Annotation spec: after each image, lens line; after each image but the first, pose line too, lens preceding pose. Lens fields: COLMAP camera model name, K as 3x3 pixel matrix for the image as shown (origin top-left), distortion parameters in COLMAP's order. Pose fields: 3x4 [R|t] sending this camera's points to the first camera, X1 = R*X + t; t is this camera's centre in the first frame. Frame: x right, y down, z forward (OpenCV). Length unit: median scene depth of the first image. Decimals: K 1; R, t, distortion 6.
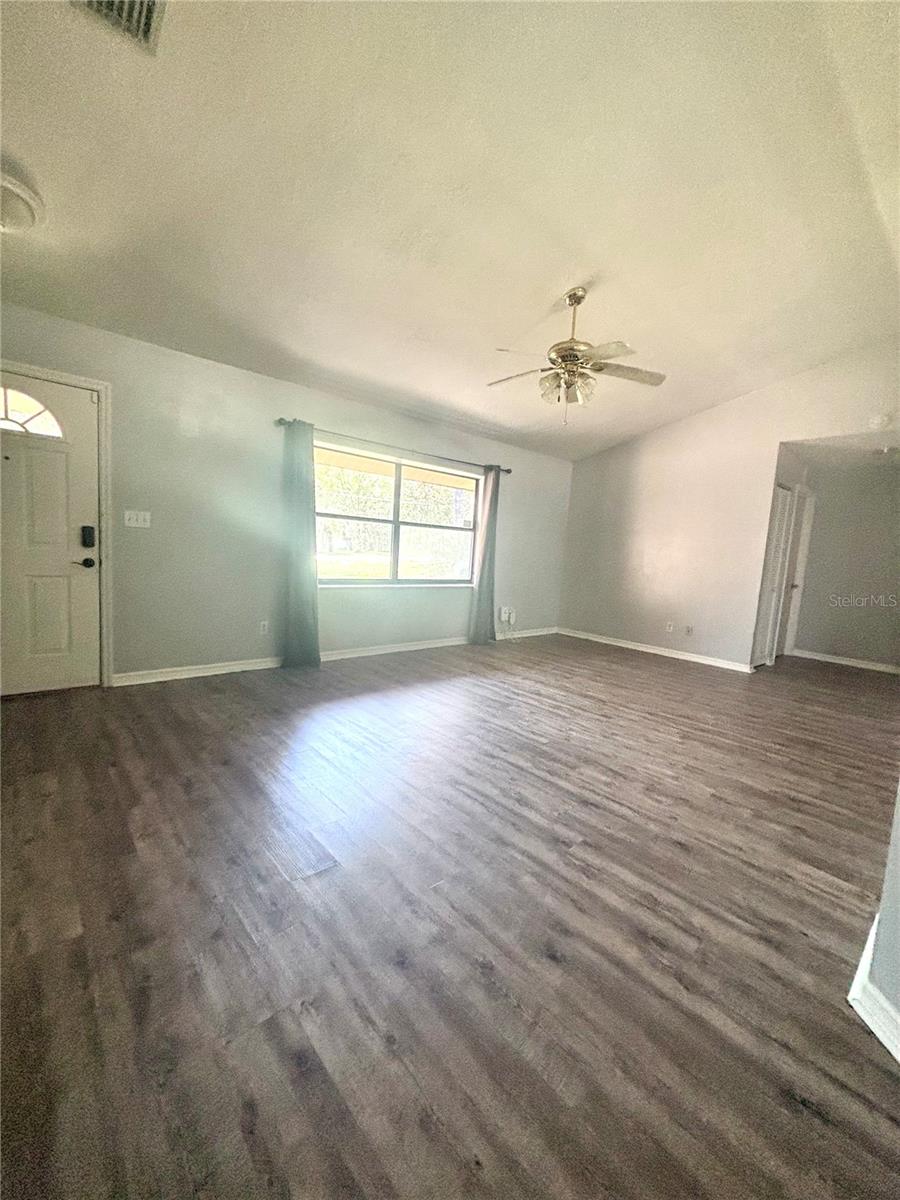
lens RADIAL K [[480.6, 0, 447.8], [0, 480.6, 601.7], [0, 0, 1]] dist [0.001251, 0.000014]
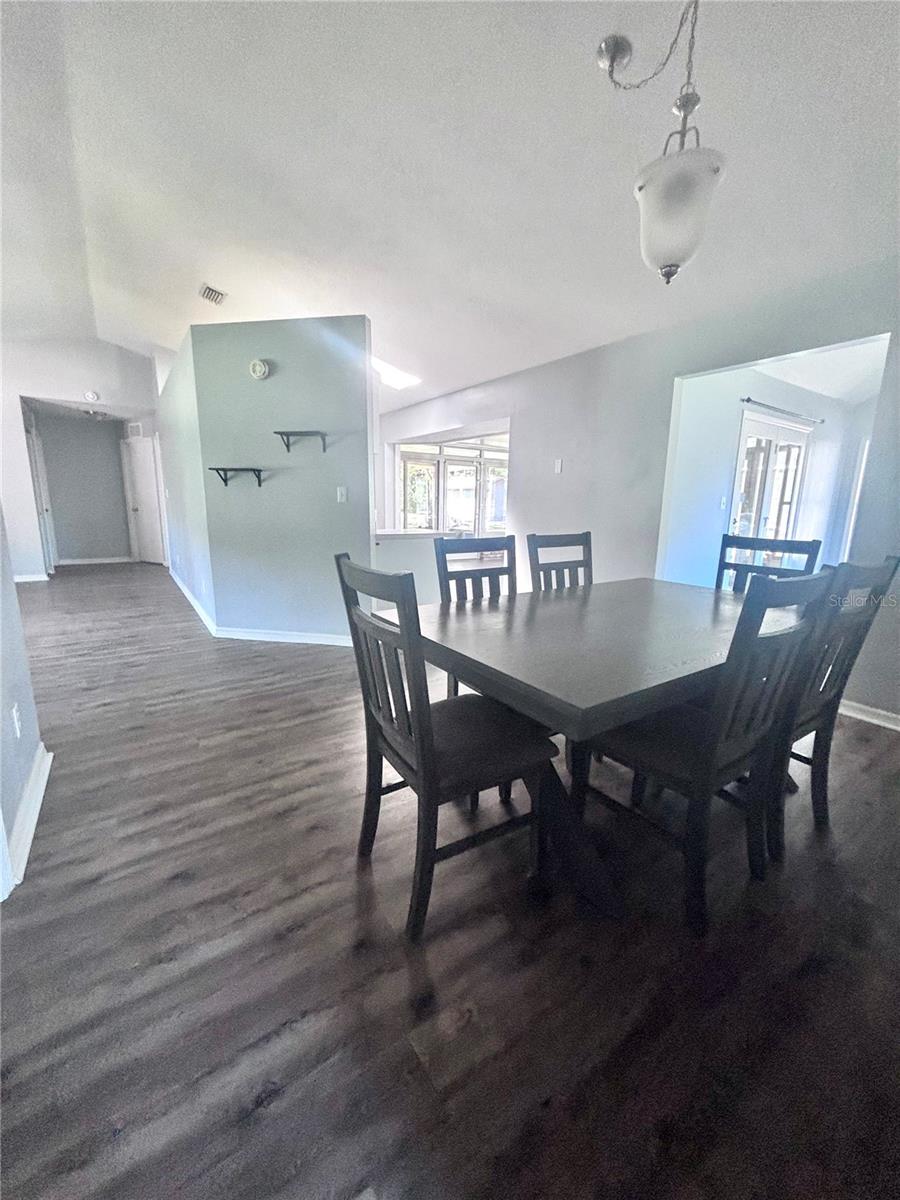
lens RADIAL K [[480.6, 0, 439.6], [0, 480.6, 600.2], [0, 0, 1]] dist [0.001251, 0.000014]
pose [[0.147349, -0.258444, 0.954723, -0.799160], [0.100951, 0.964148, 0.245414, -0.015514], [-0.983919, 0.060219, 0.168156, -0.426037]]
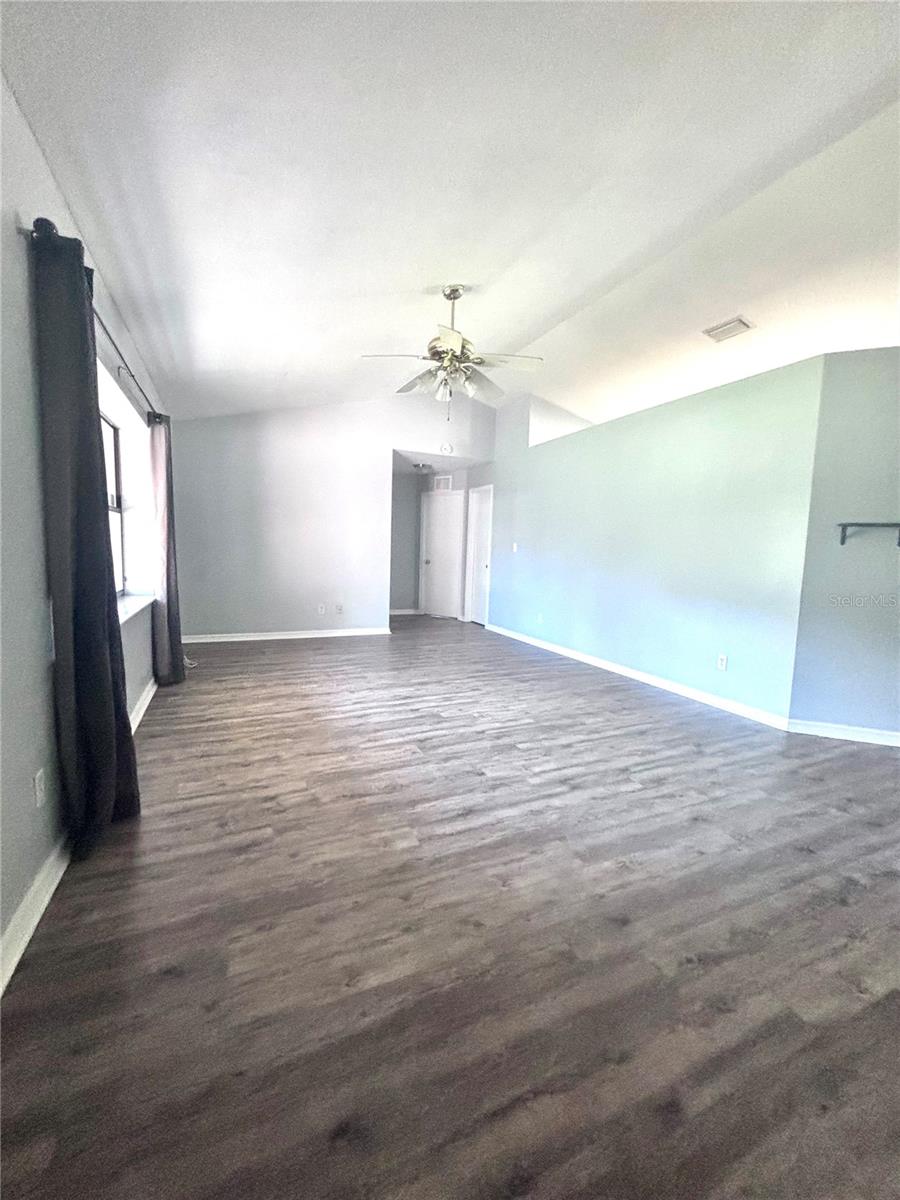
lens RADIAL K [[480.6, 0, 447.9], [0, 480.6, 598.9], [0, 0, 1]] dist [0.001251, 0.000014]
pose [[0.302836, -0.151997, 0.940844, -0.817106], [0.094565, 0.987121, 0.129035, -0.144730], [-0.948339, 0.049894, 0.313310, 0.767210]]
